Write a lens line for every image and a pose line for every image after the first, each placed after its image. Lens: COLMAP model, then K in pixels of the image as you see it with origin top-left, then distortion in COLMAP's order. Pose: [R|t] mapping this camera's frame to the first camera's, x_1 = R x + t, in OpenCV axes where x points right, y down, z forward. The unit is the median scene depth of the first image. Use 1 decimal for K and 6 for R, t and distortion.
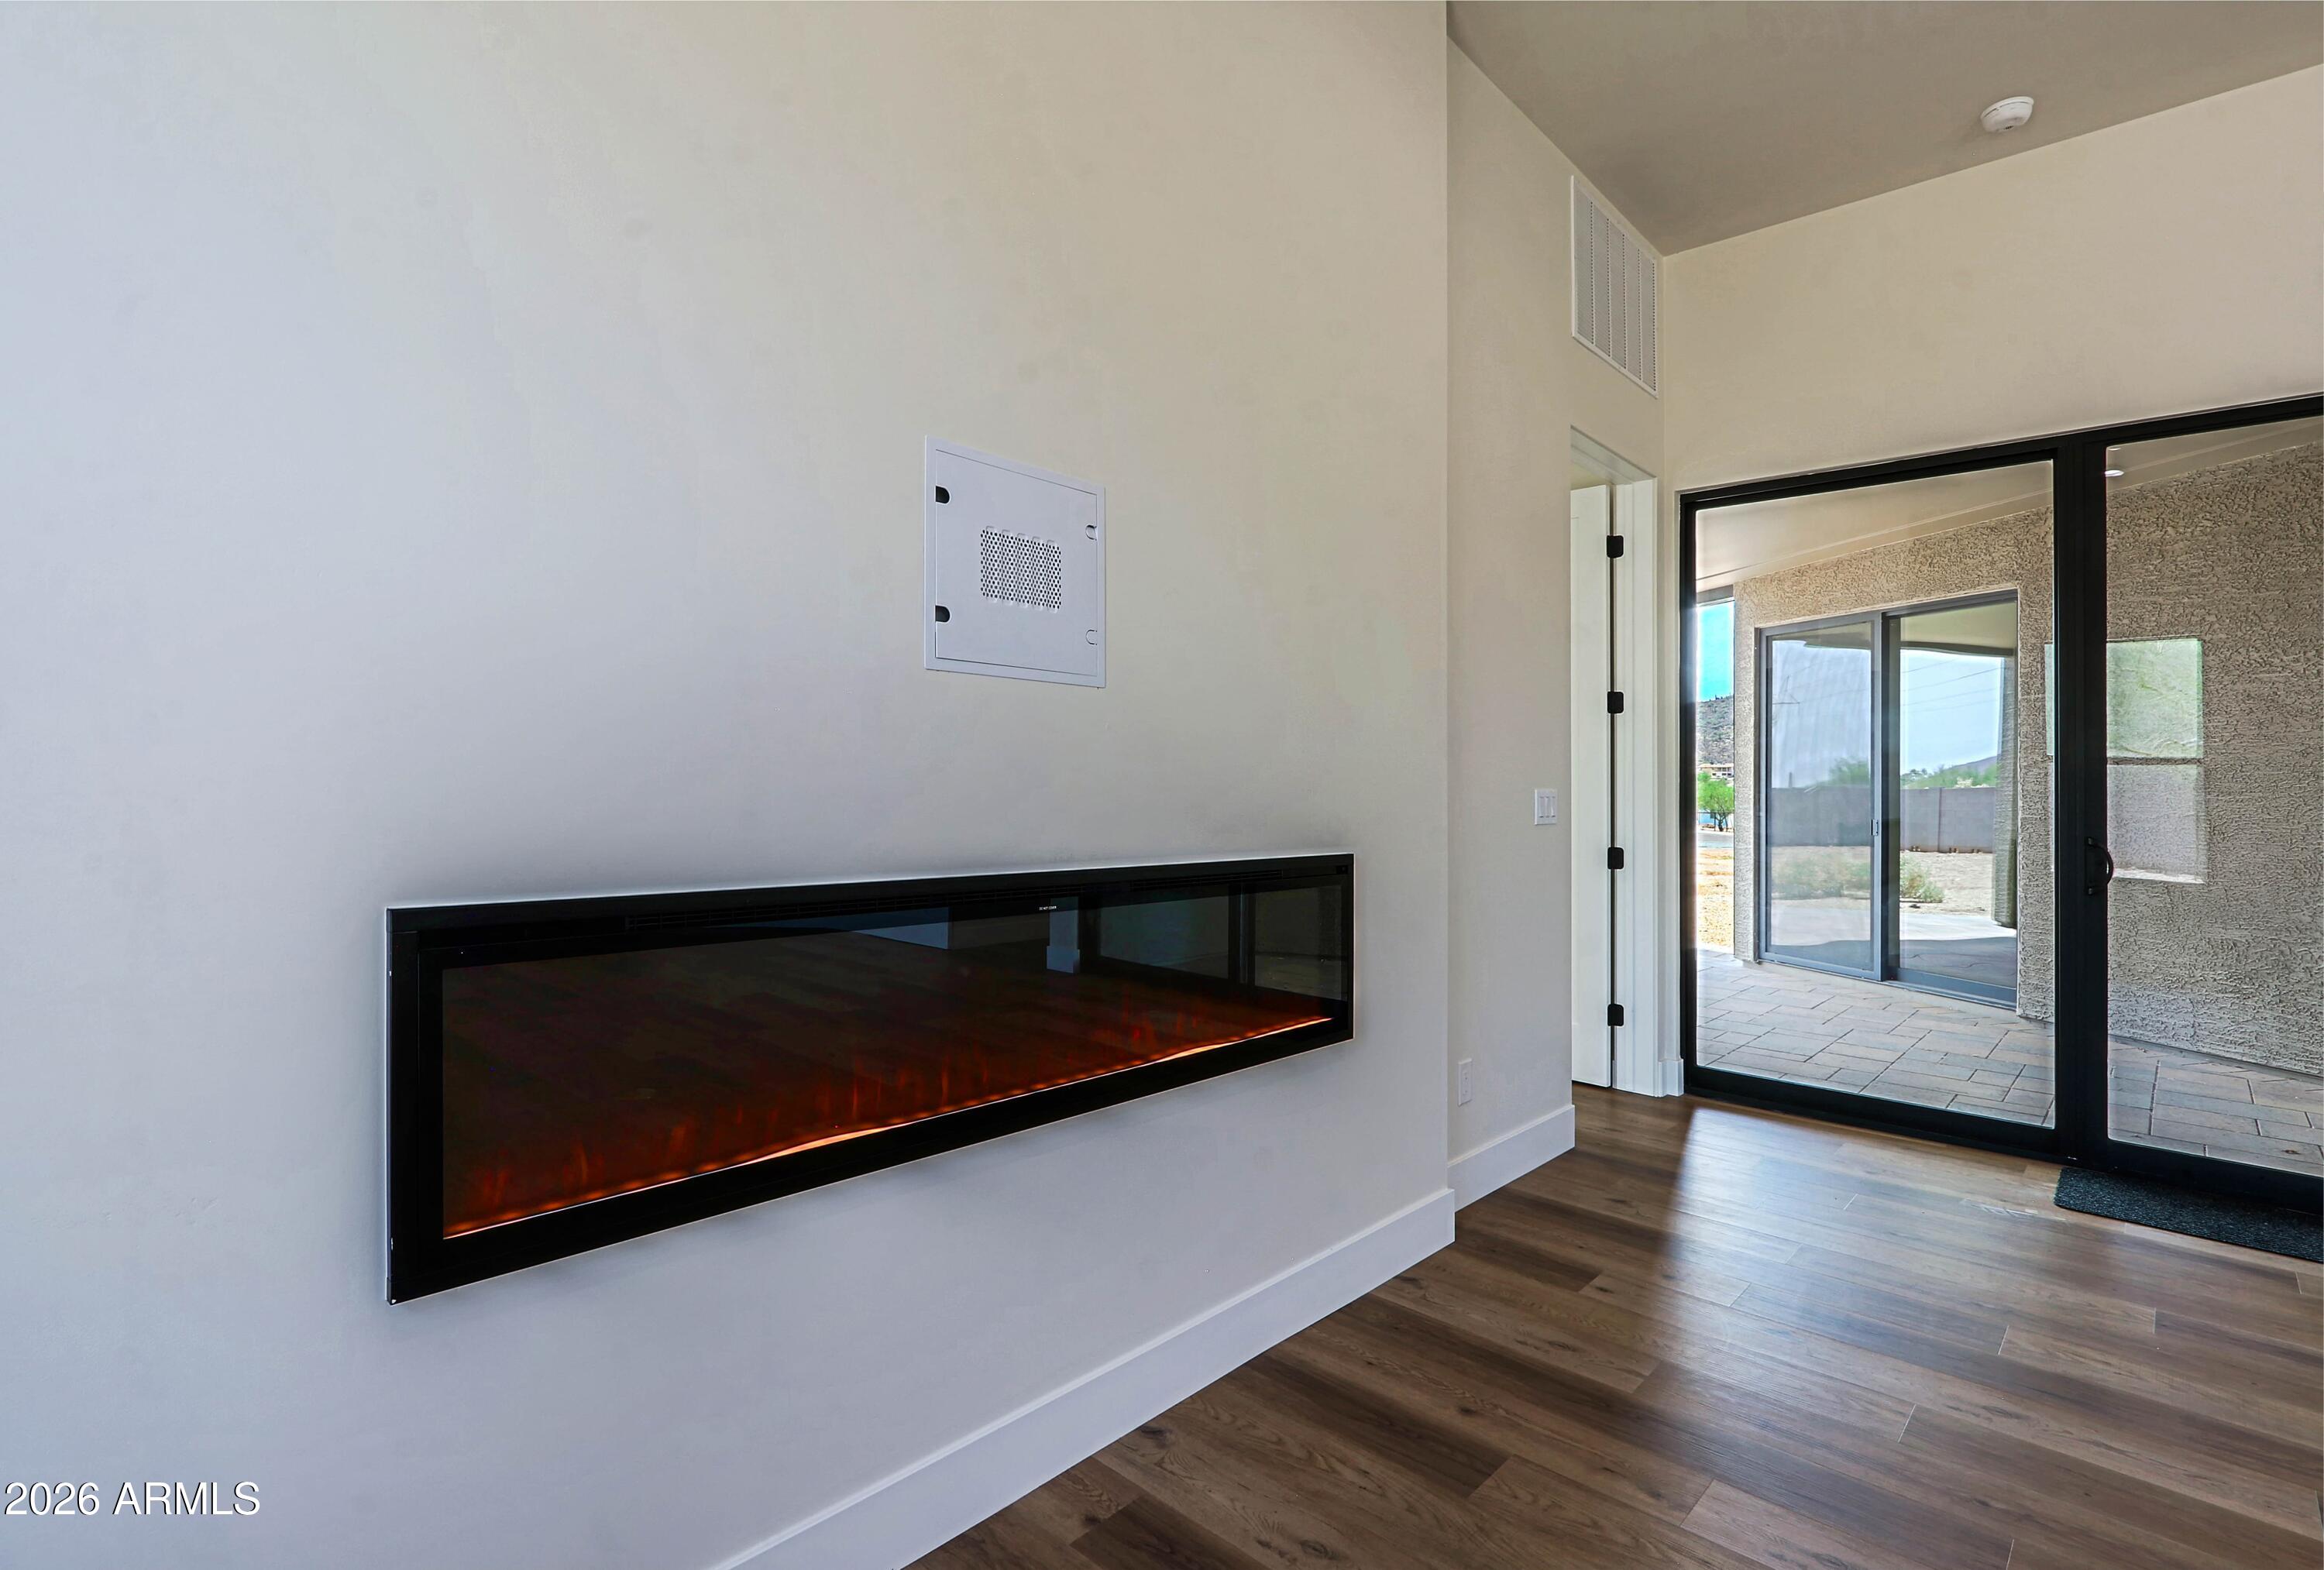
lens RADIAL K [[1100.5, 0, 1153.2], [0, 1100.5, 791.1], [0, 0, 1]] dist [-0.007854, 0.000099]
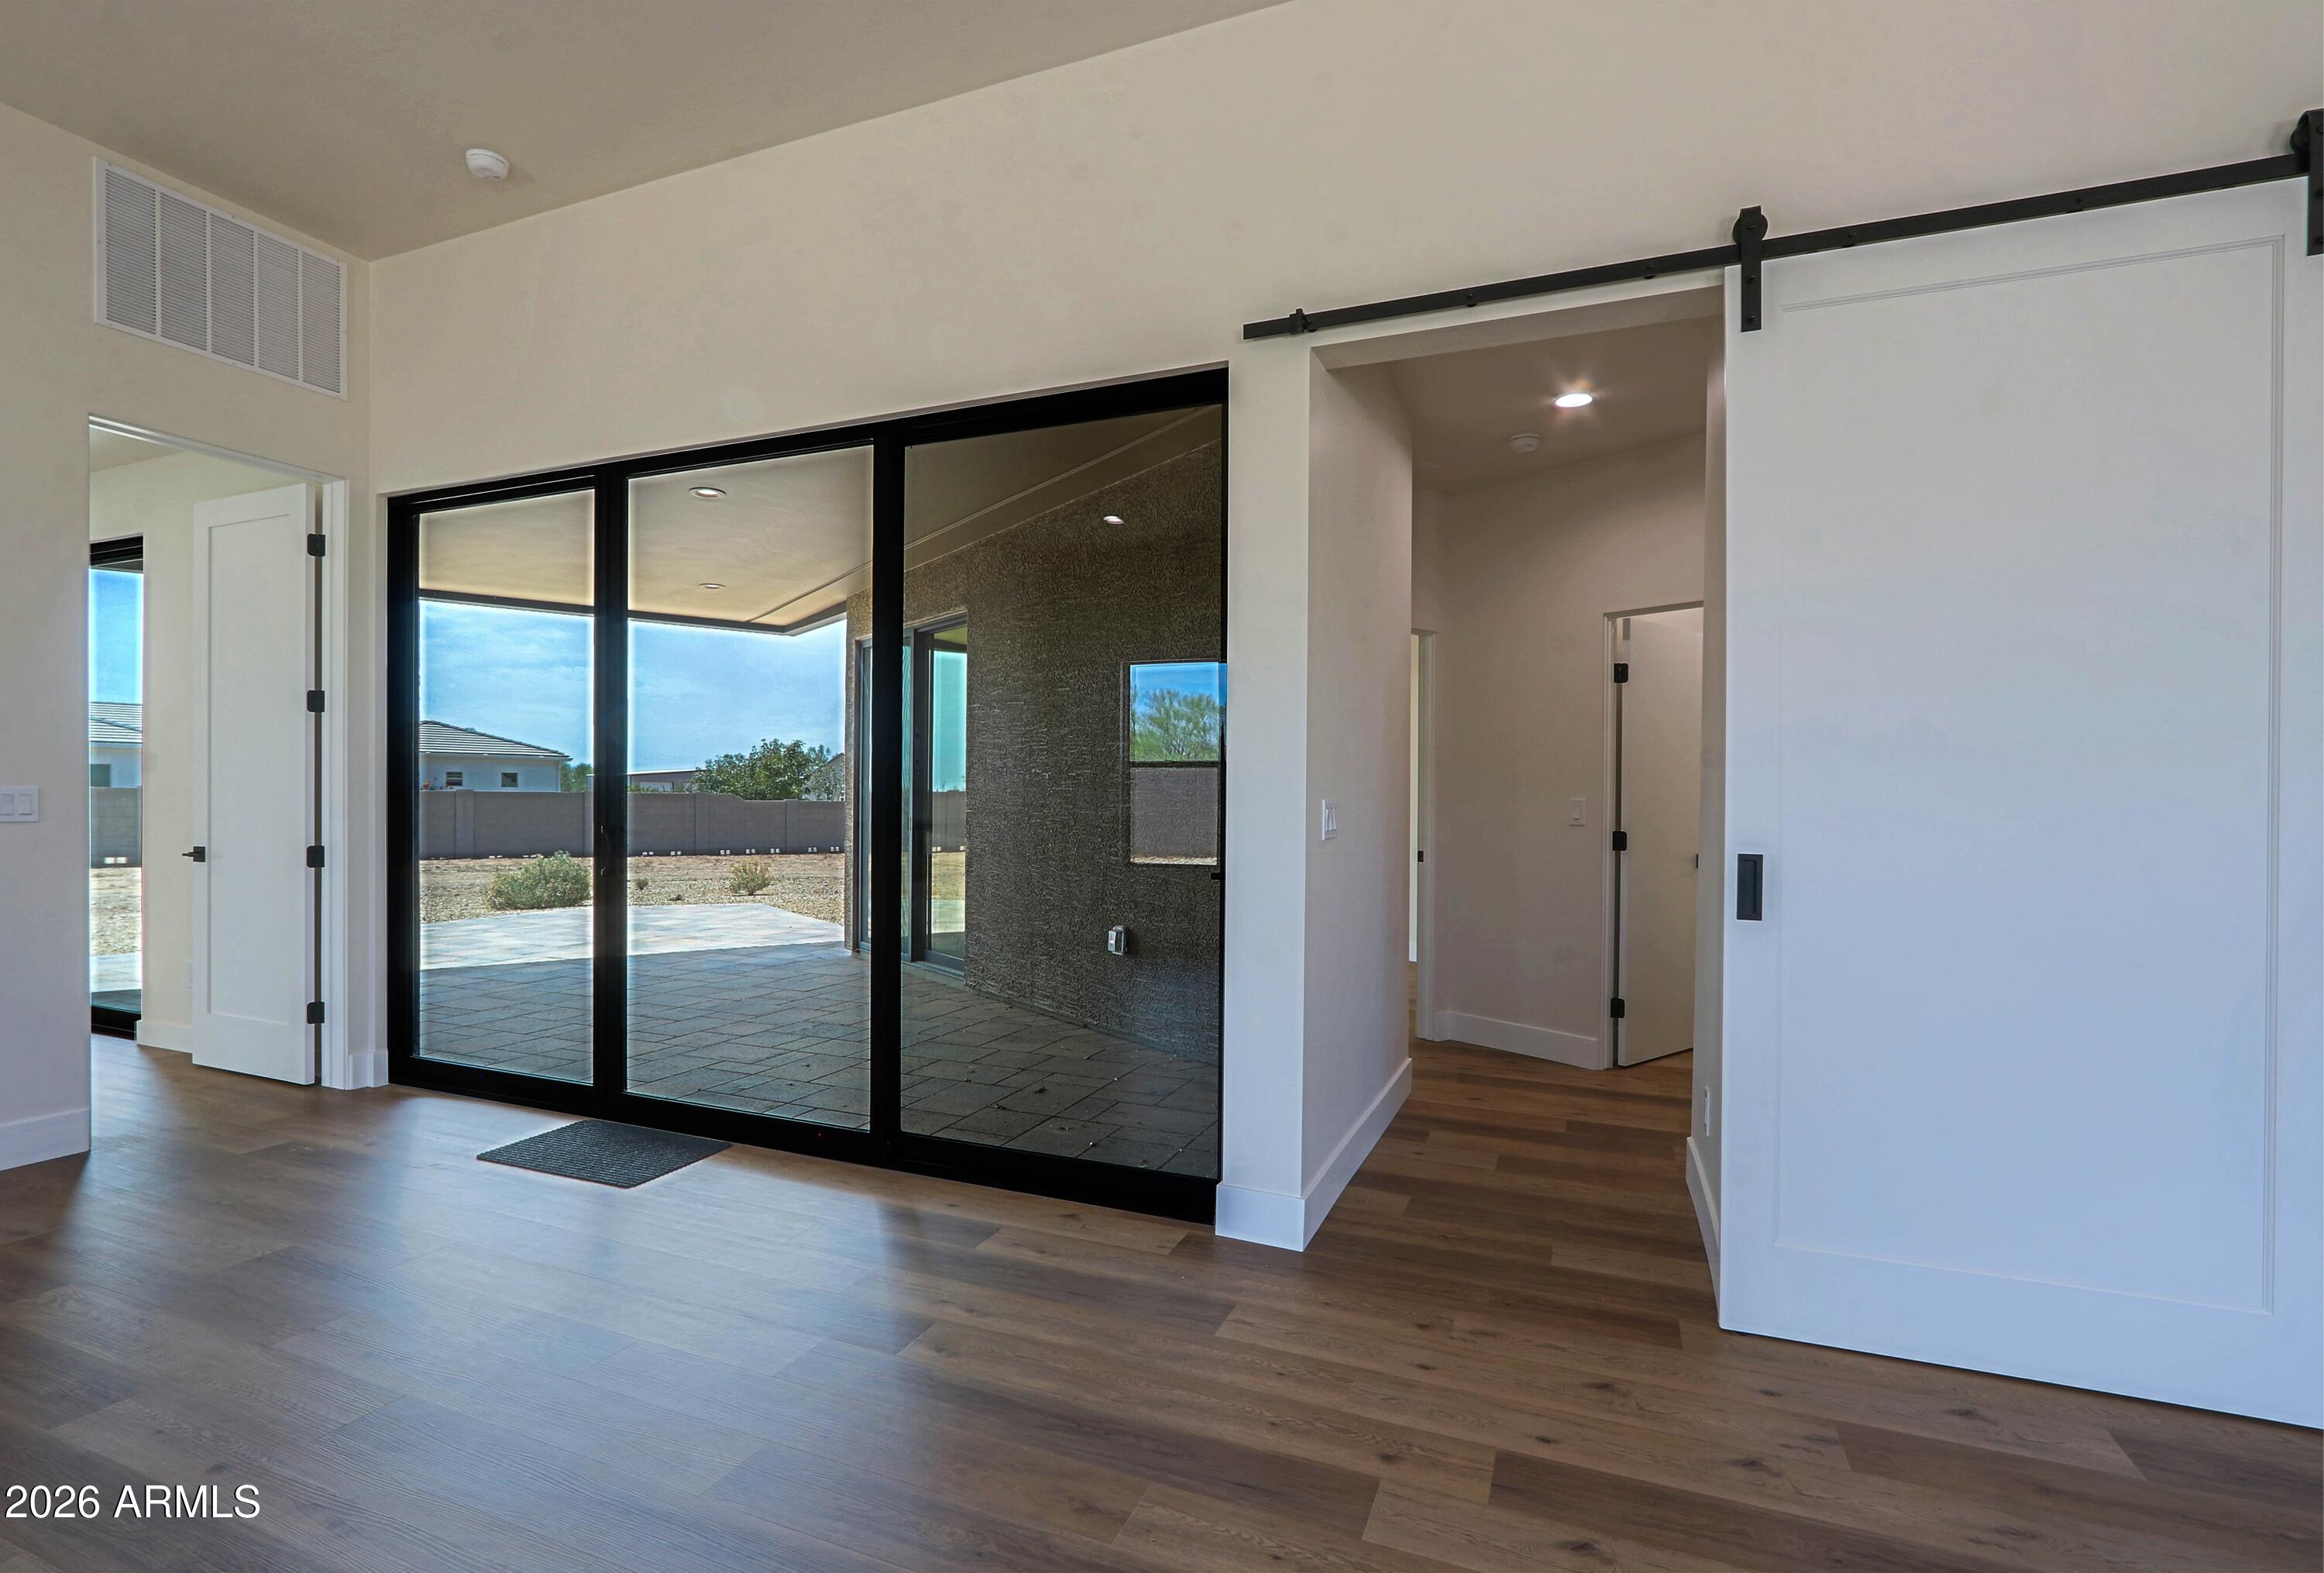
lens RADIAL K [[1100.8, 0, 1139.5], [0, 1100.8, 787.6], [0, 0, 1]] dist [-0.007854, 0.000099]
pose [[0.938314, -0.008340, 0.345683, 0.962382], [0.012820, 0.999861, -0.010676, 0.024470], [-0.345546, 0.014449, 0.938291, -0.241322]]
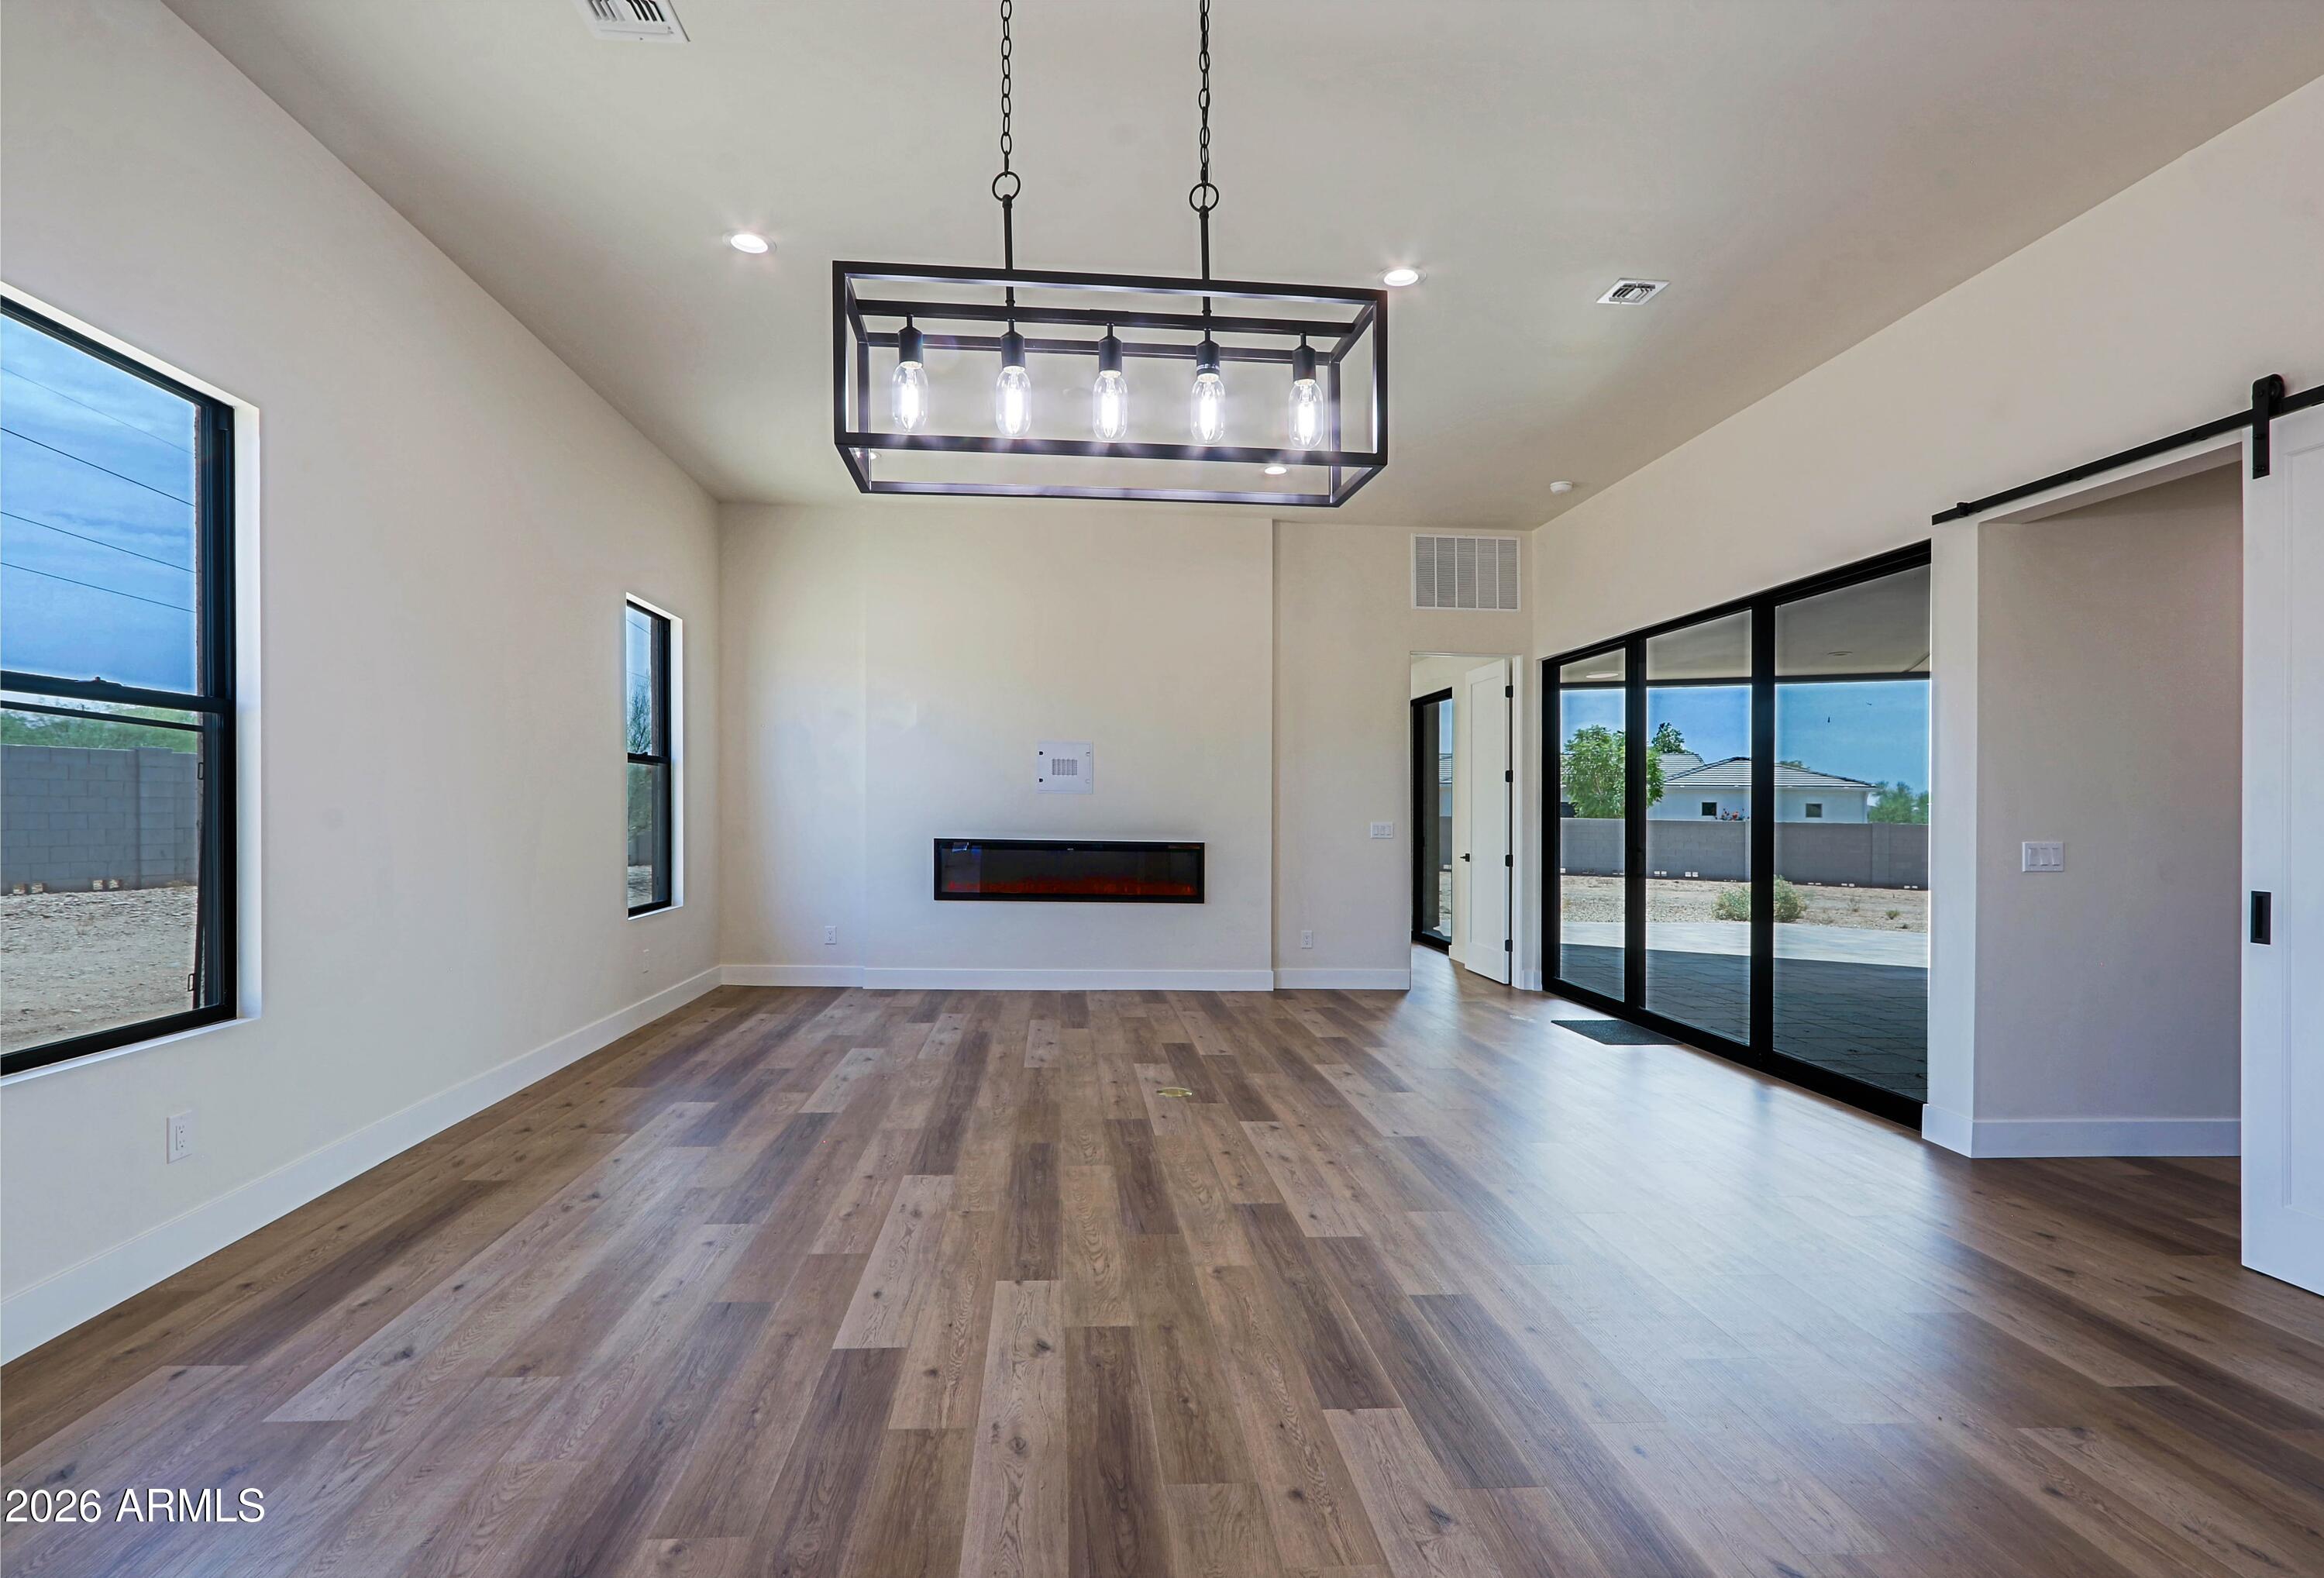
lens RADIAL K [[1103.0, 0, 1143.5], [0, 1103.0, 798.9], [0, 0, 1]] dist [0.009694, 0.000690]
pose [[0.741663, -0.015849, -0.670586, 1.493714], [-0.006025, 0.999523, -0.030286, 0.022672], [0.670746, 0.026502, 0.741214, -0.971964]]
